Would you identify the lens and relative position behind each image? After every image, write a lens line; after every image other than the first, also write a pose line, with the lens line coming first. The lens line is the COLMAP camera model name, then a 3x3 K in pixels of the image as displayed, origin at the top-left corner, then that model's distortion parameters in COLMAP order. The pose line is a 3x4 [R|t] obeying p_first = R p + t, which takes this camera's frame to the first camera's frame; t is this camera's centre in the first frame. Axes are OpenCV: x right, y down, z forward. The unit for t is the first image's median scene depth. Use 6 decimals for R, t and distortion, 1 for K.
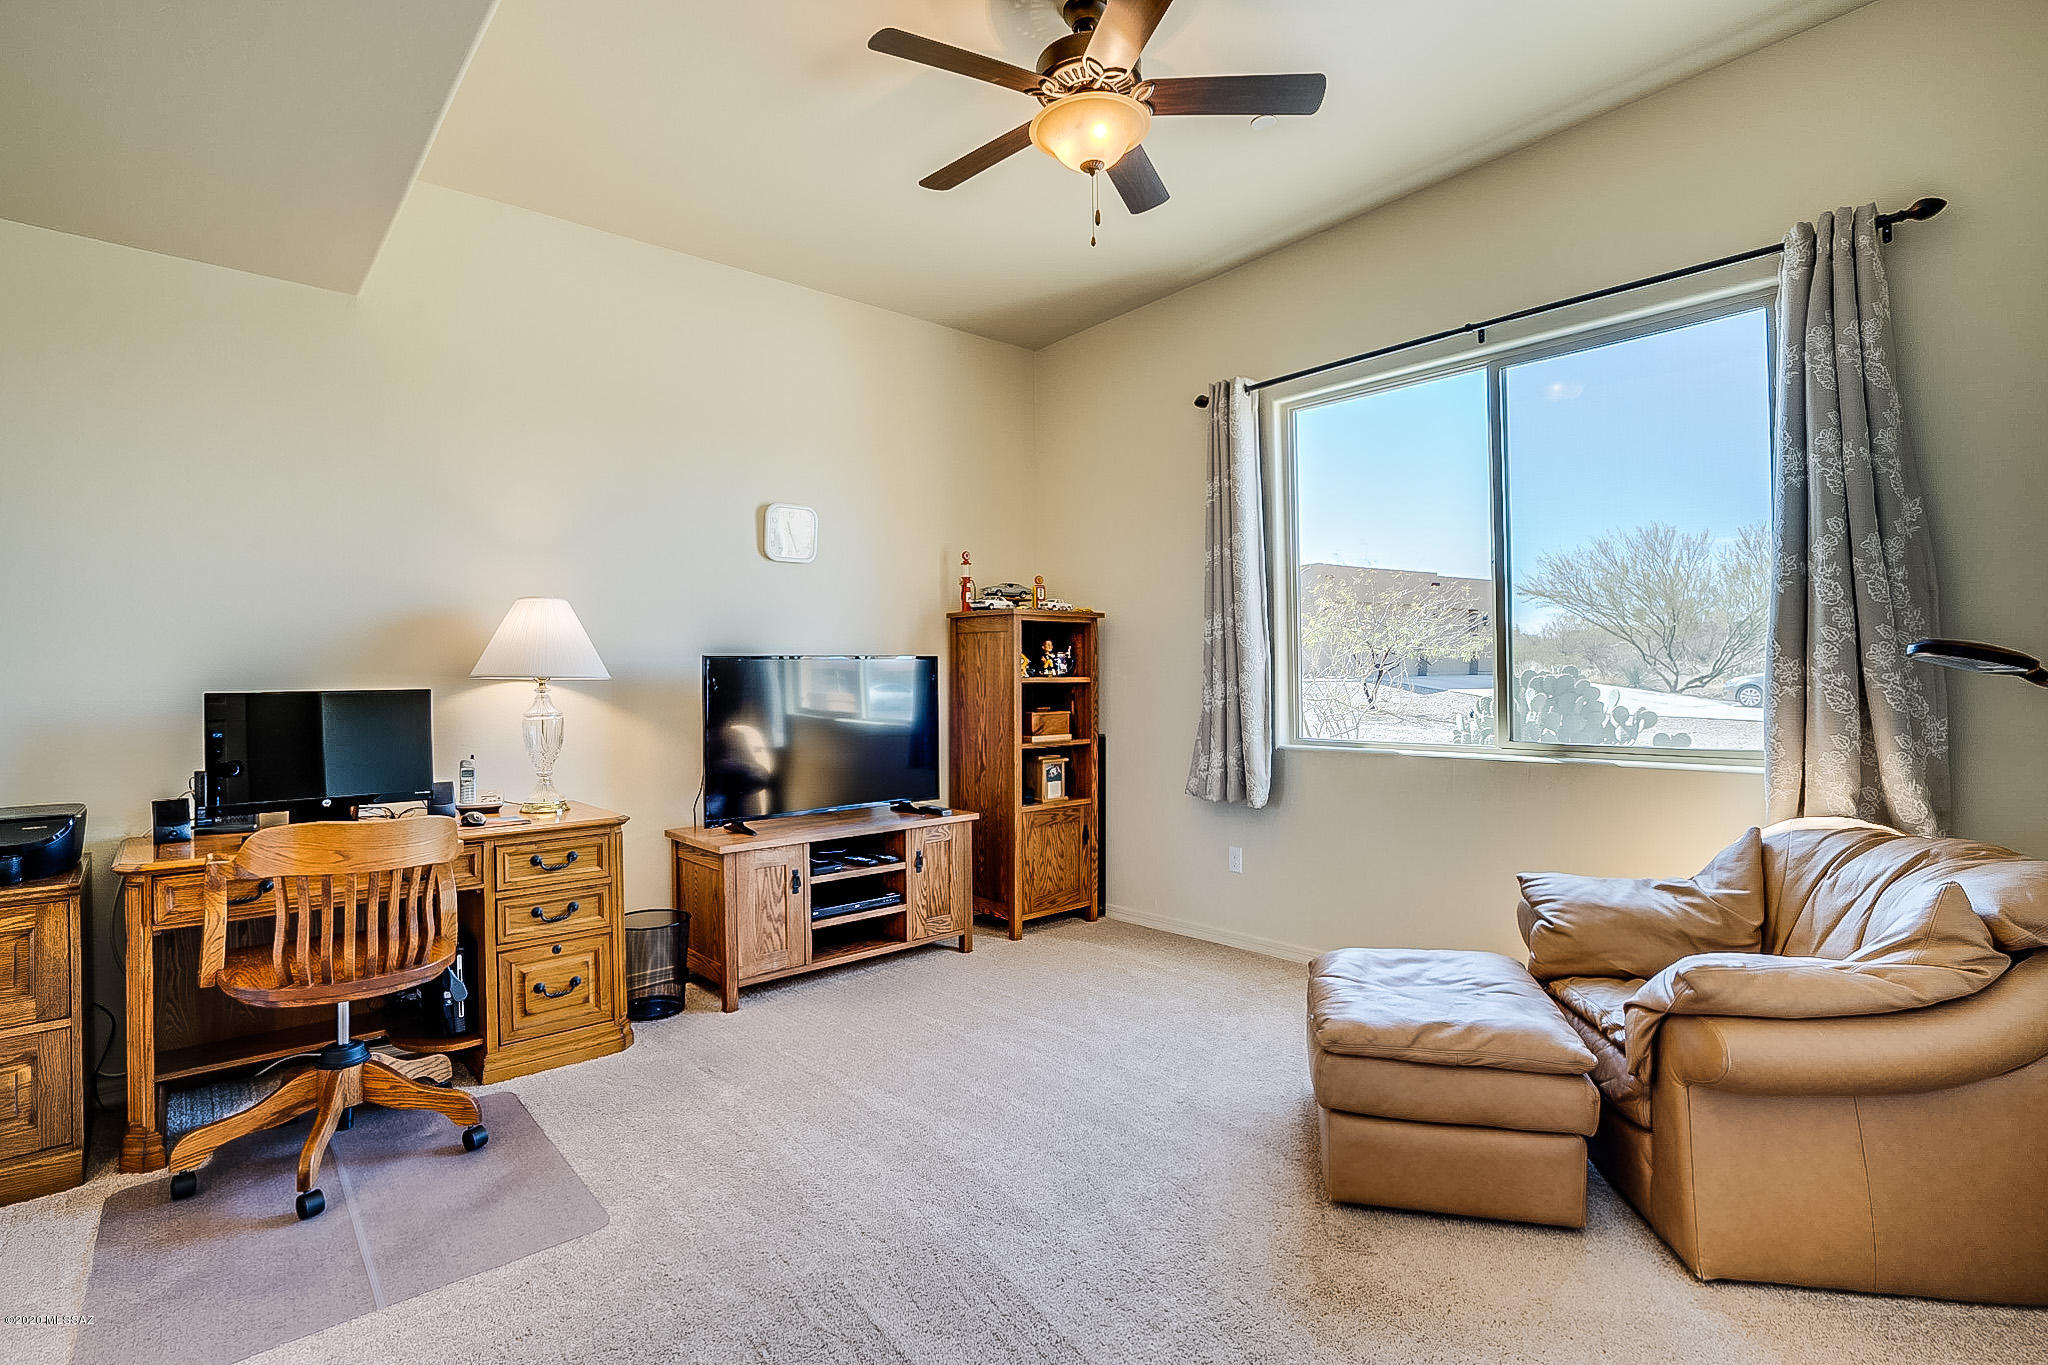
lens RADIAL K [[949.9, 0, 1026.0], [0, 949.9, 668.5], [0, 0, 1]] dist [-0.000526, -0.000033]
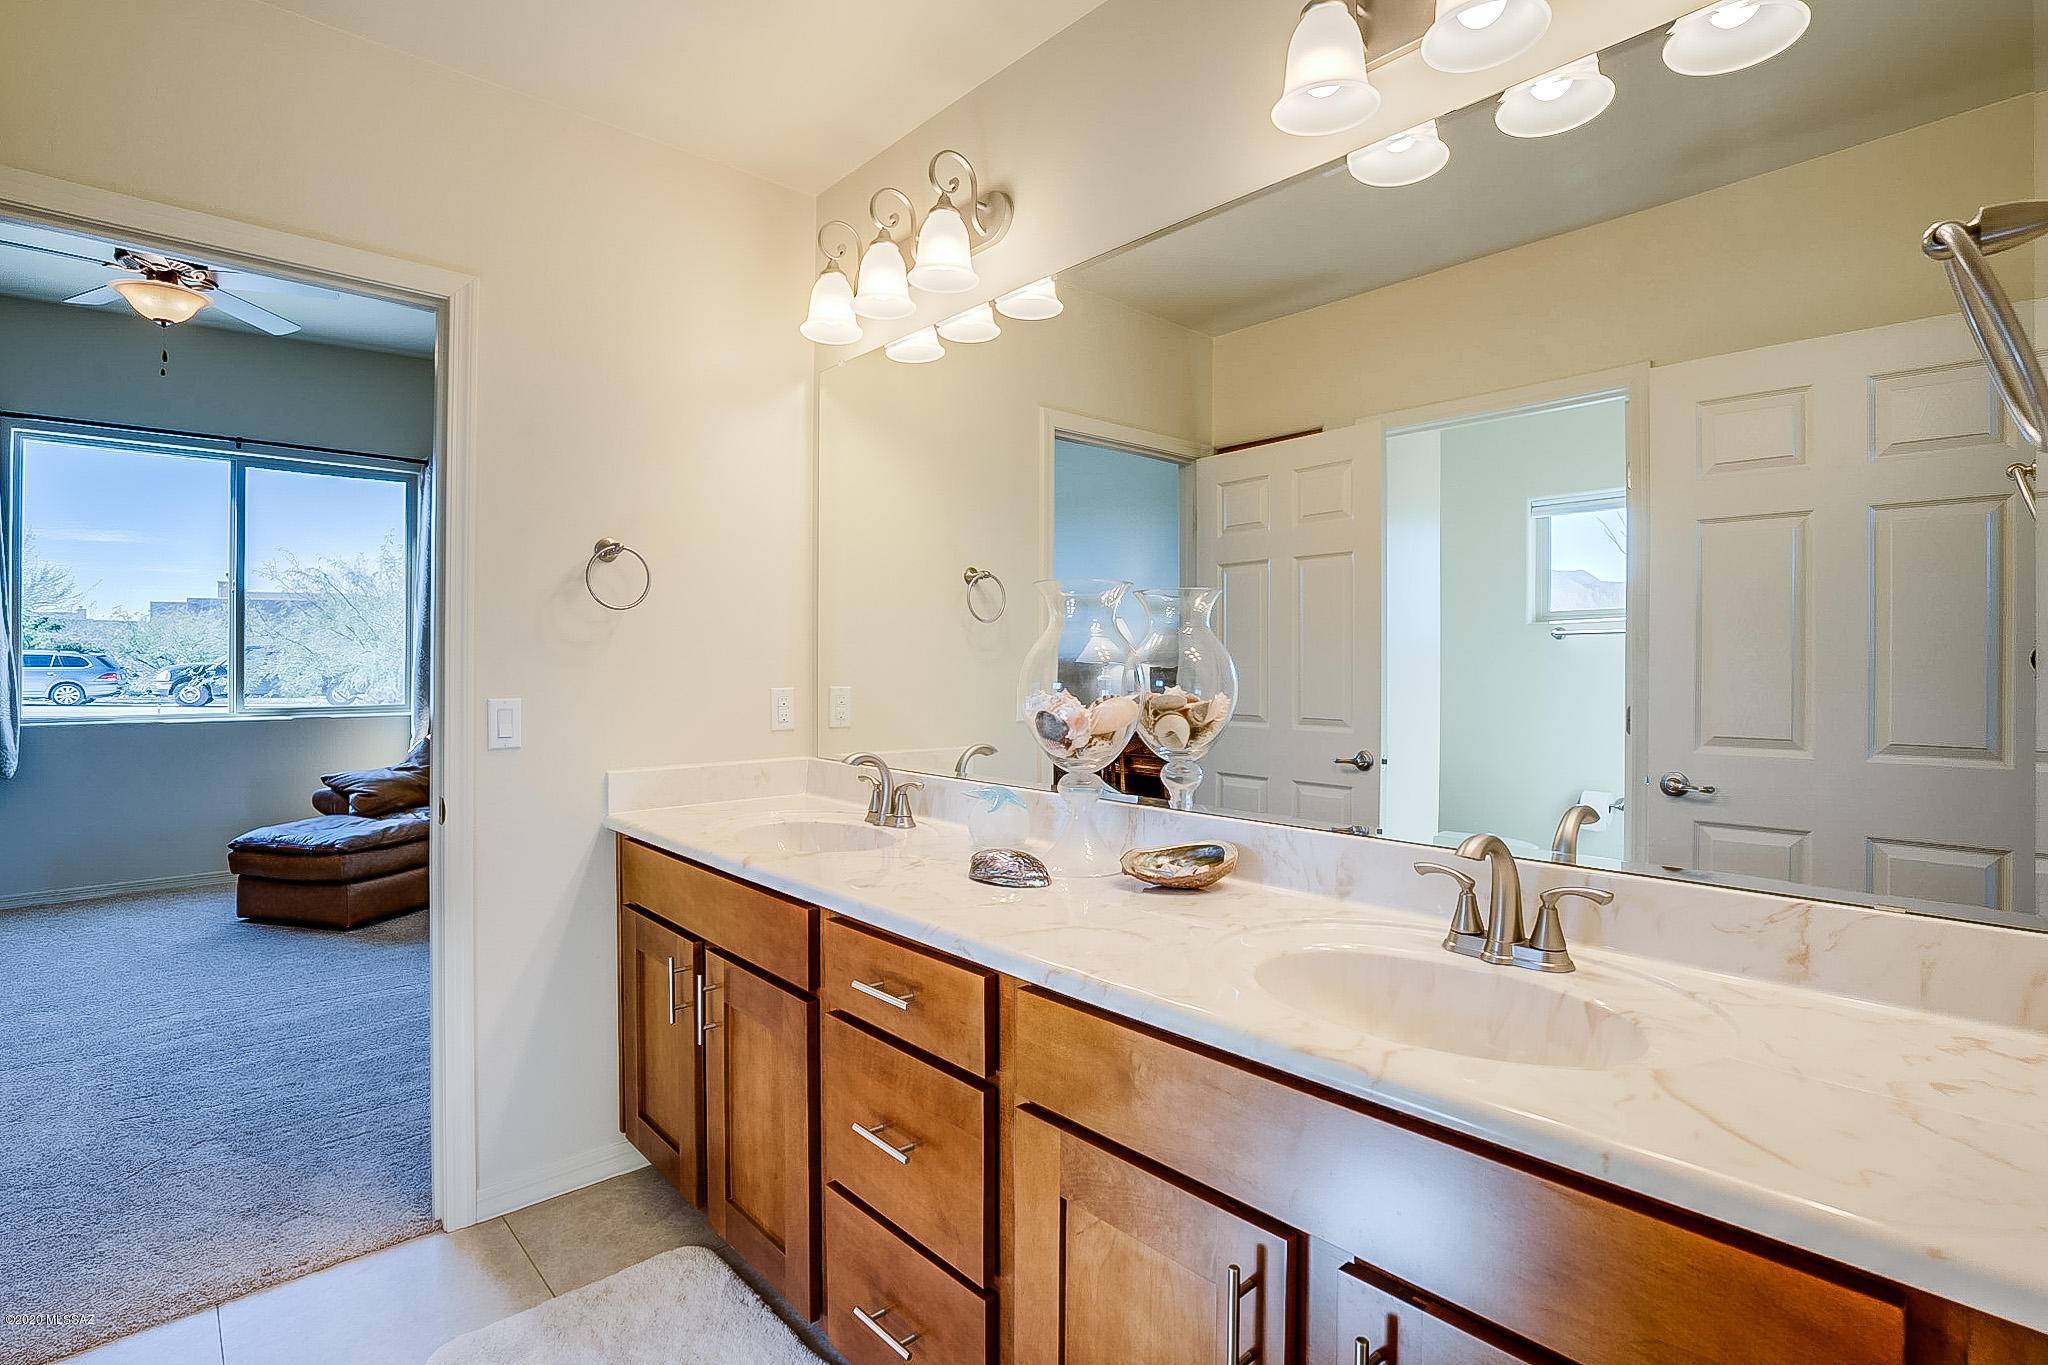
lens RADIAL K [[949.9, 0, 1026.0], [0, 949.9, 668.5], [0, 0, 1]] dist [-0.000526, -0.000033]
pose [[-0.011298, 0.004554, 0.999926, -1.052358], [-0.007882, 0.999958, -0.004643, 0.008365], [-0.999905, -0.007934, -0.011262, -0.250185]]
